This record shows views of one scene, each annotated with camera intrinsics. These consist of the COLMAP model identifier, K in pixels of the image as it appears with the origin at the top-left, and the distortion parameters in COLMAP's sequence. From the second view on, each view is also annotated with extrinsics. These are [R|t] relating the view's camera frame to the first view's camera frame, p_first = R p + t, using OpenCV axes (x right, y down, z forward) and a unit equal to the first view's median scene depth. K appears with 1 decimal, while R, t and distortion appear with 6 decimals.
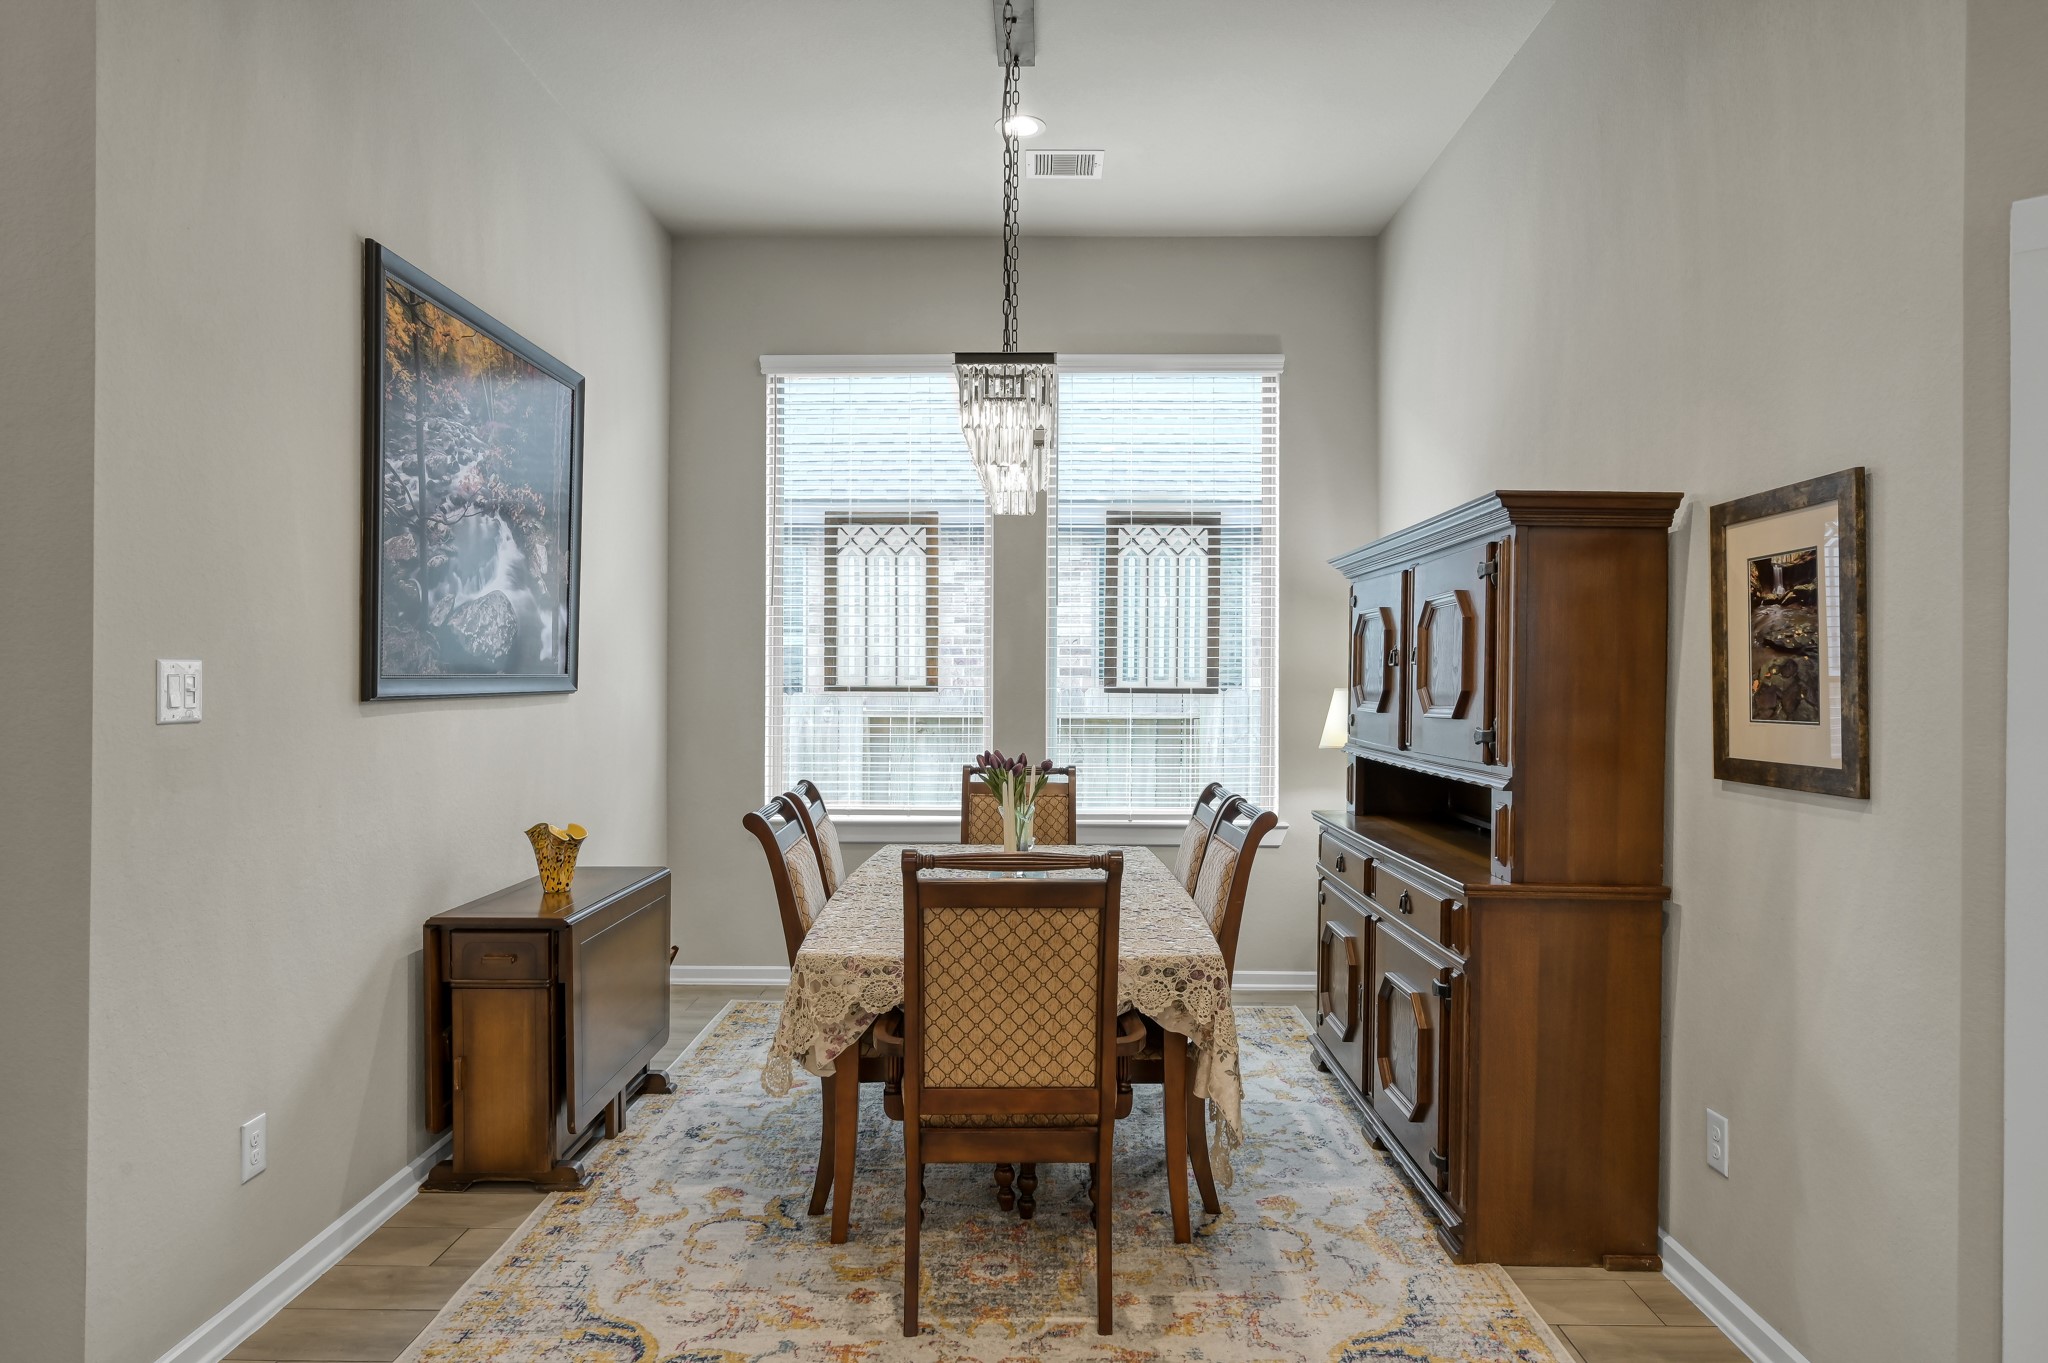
lens RADIAL K [[1248.4, 0, 1027.9], [0, 1248.4, 677.4], [0, 0, 1]] dist [-0.005359, -0.000660]
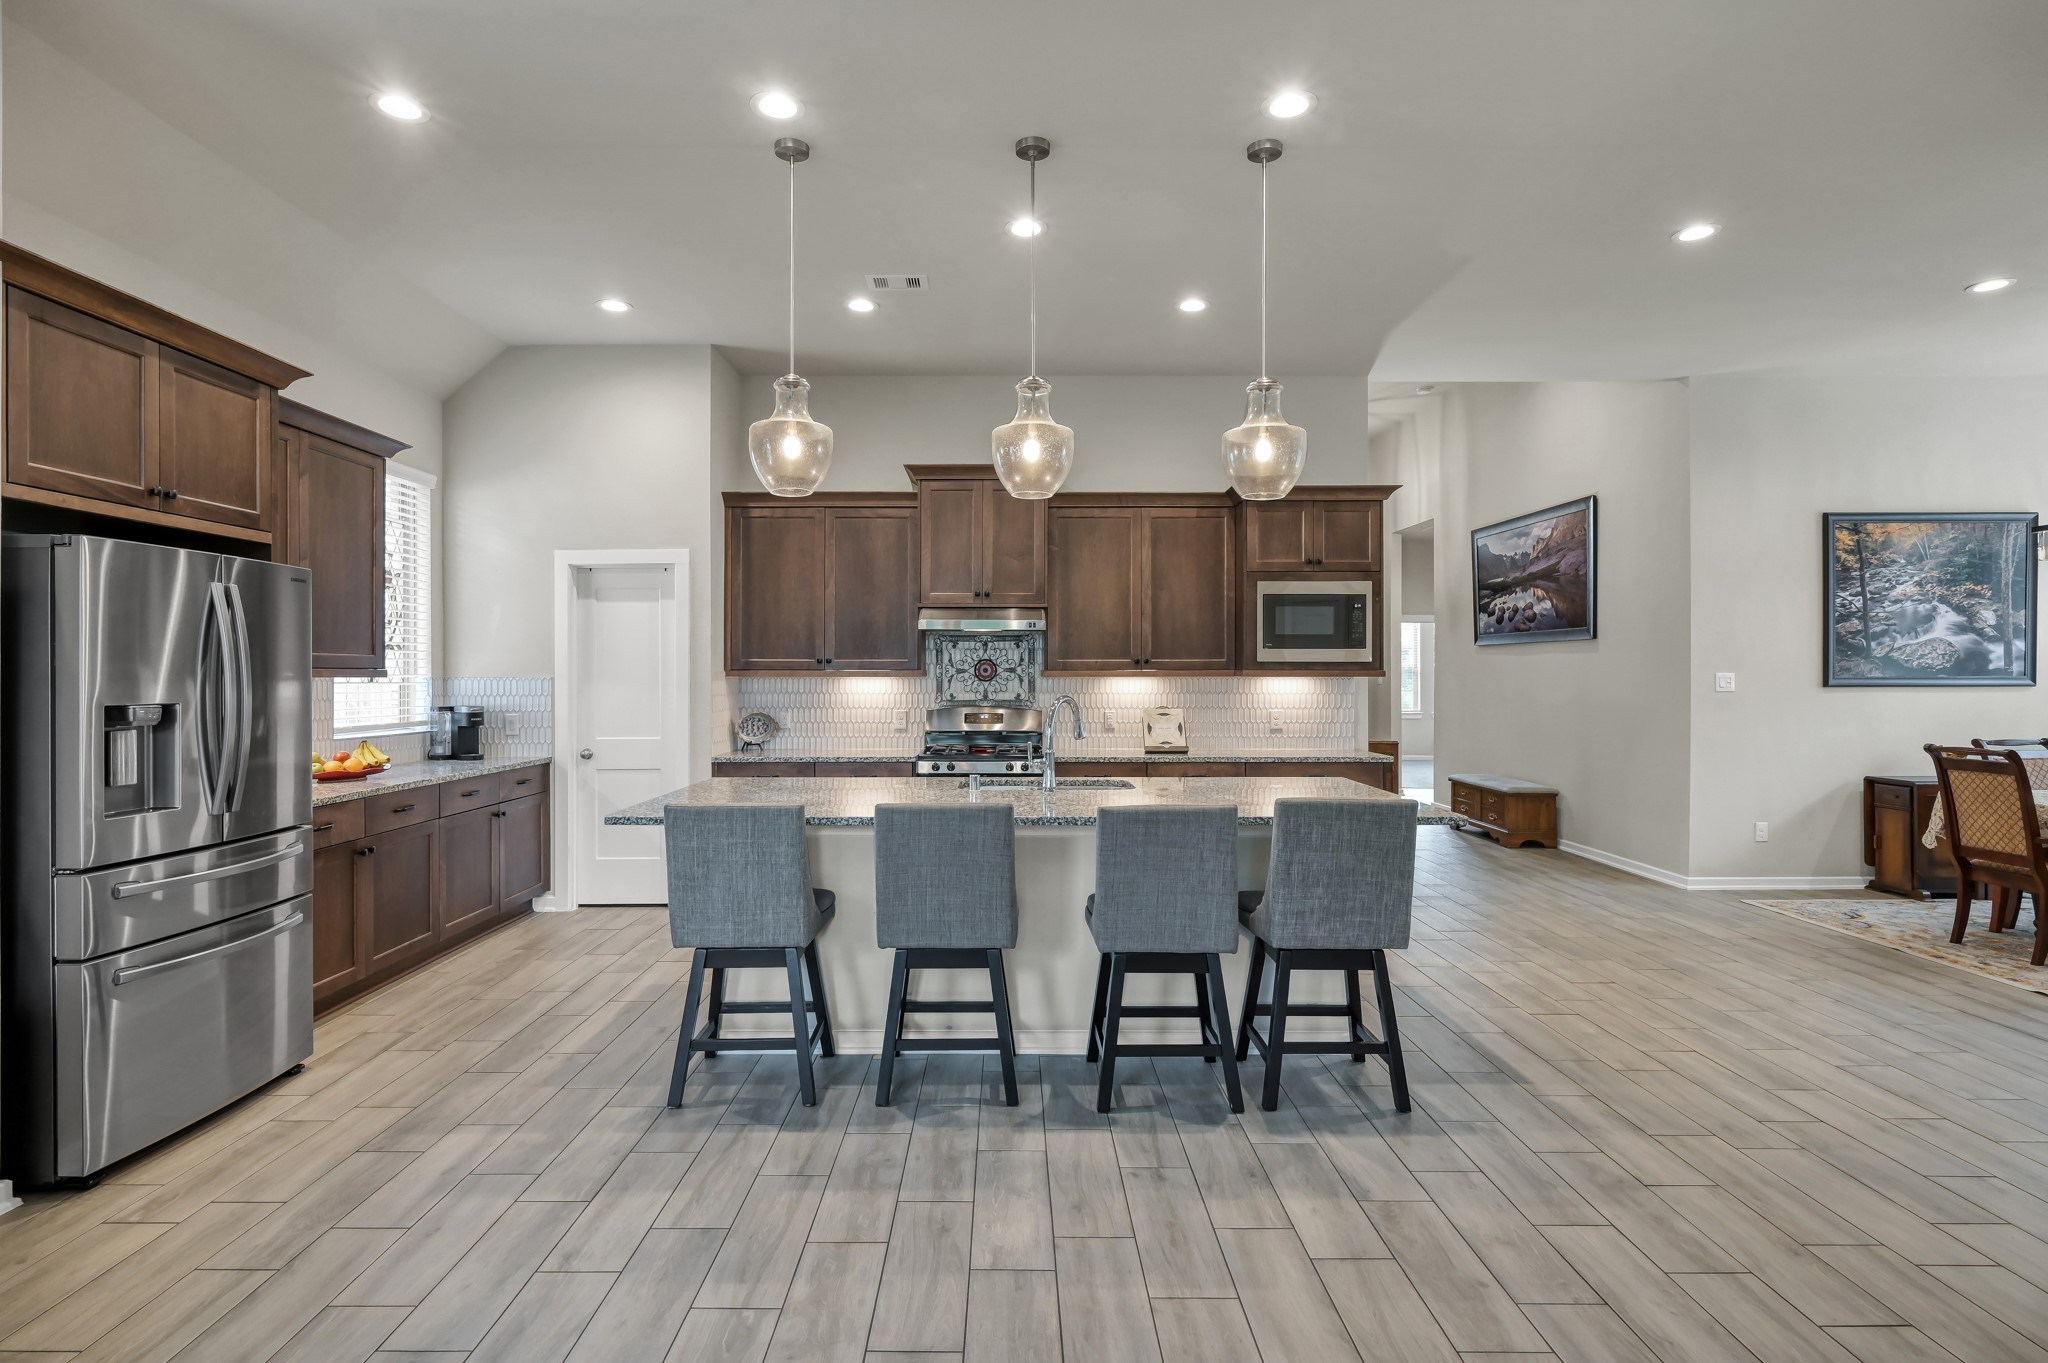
lens RADIAL K [[1032.3, 0, 1009.6], [0, 1032.3, 677.3], [0, 0, 1]] dist [-0.002535, -0.001099]
pose [[0.011735, -0.001786, -0.999930, 1.506604], [0.000533, 0.999998, -0.001780, 0.002232], [0.999931, -0.000512, 0.011736, -0.697432]]
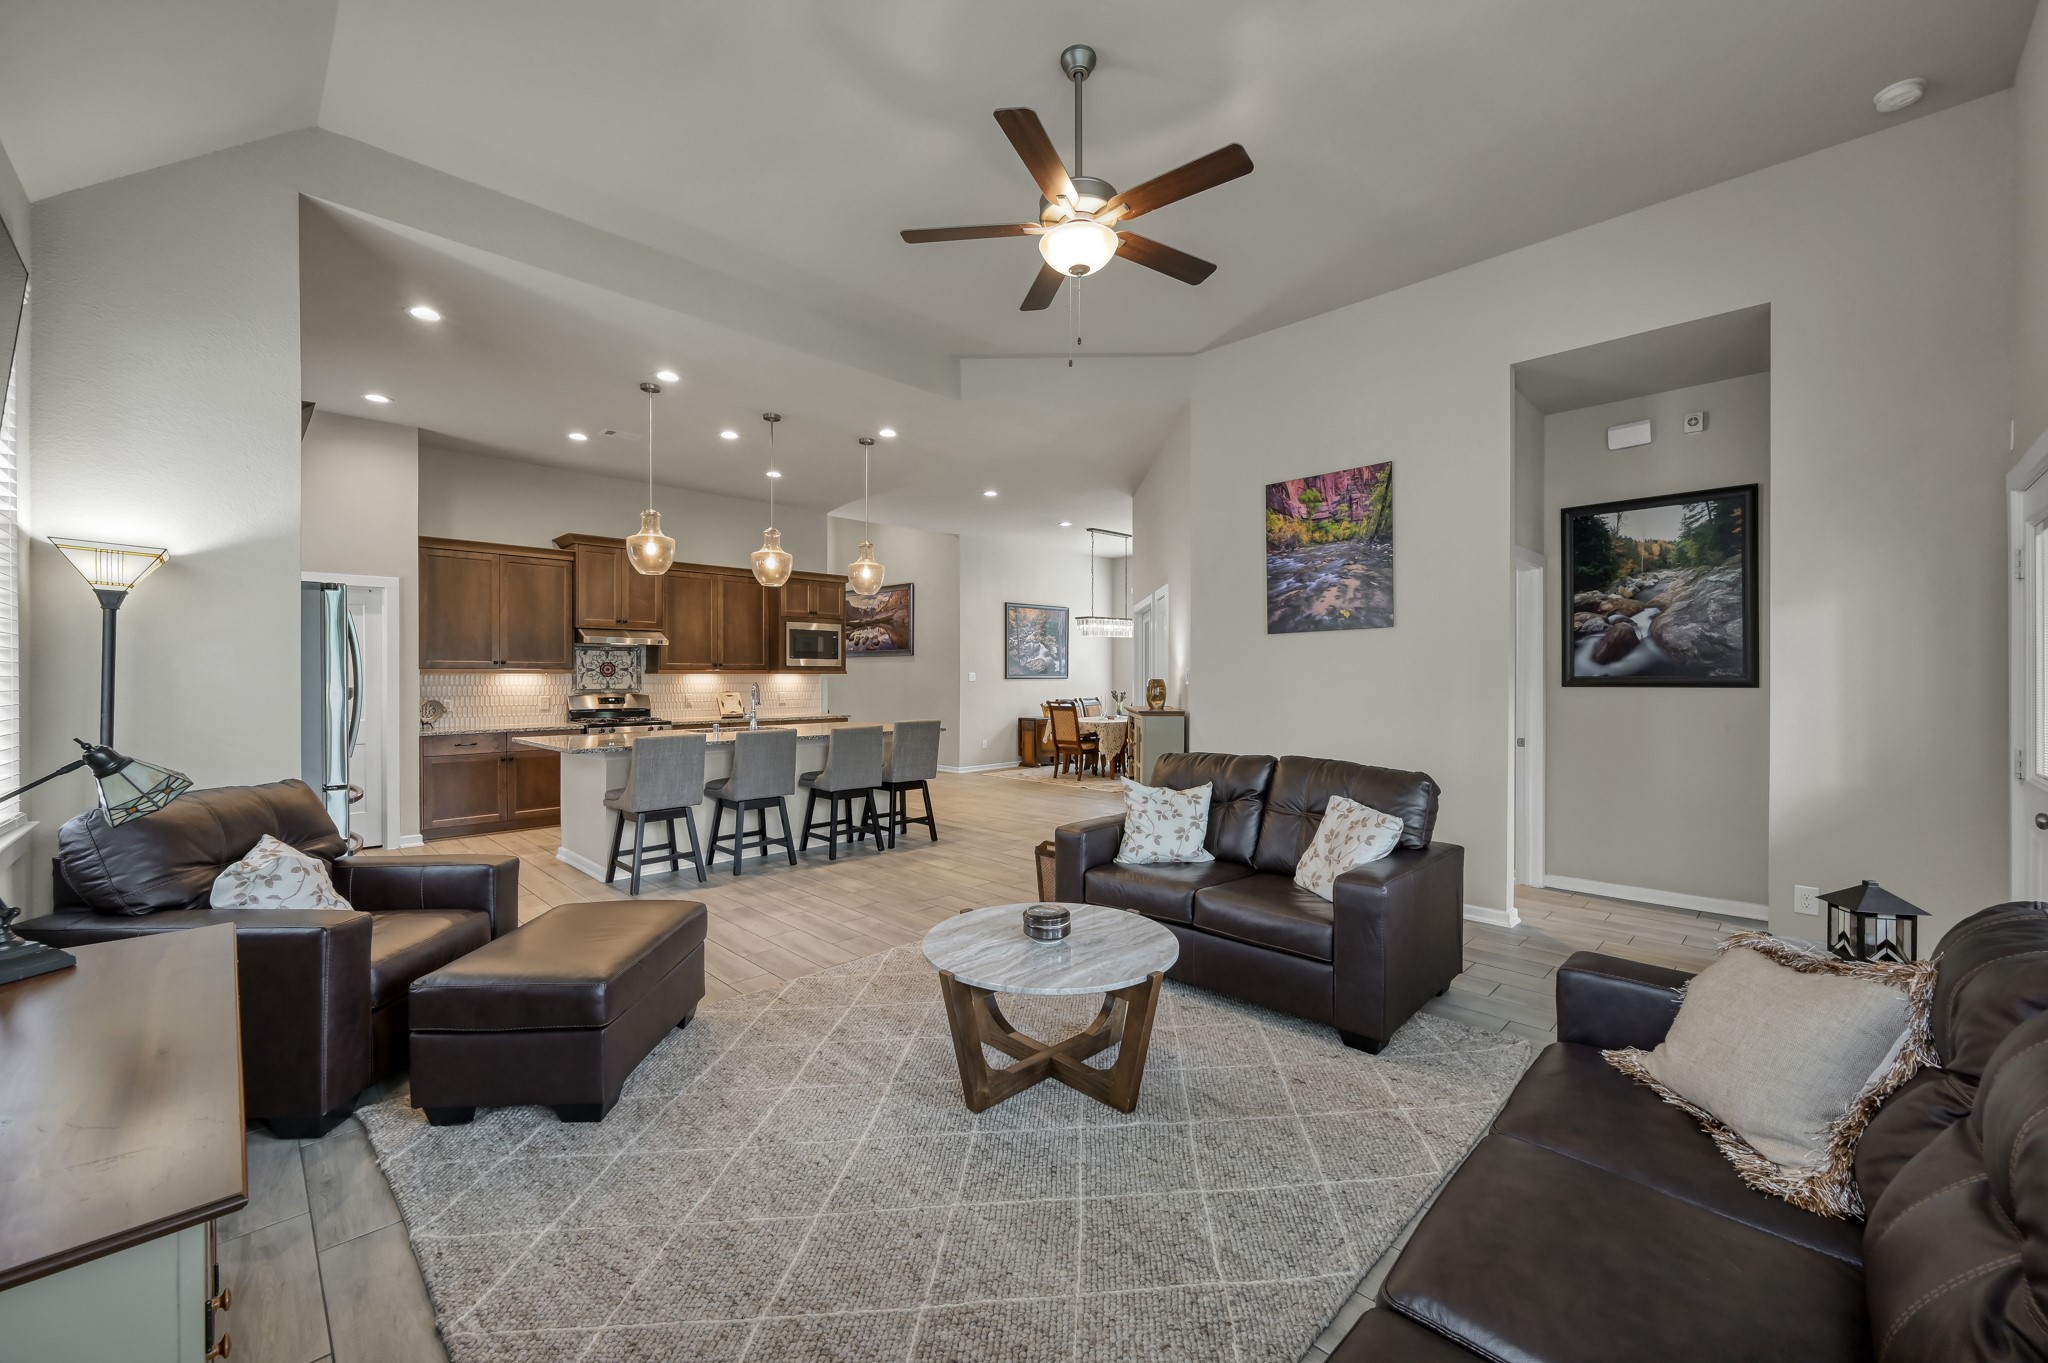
lens RADIAL K [[804.2, 0, 1029.9], [0, 804.2, 682.7], [0, 0, 1]] dist [-0.000151, -0.000232]
pose [[0.718932, 0.002968, -0.695074, 2.075128], [0.002138, 0.999977, 0.006482, 0.011700], [0.695077, -0.006147, 0.718909, -1.575394]]
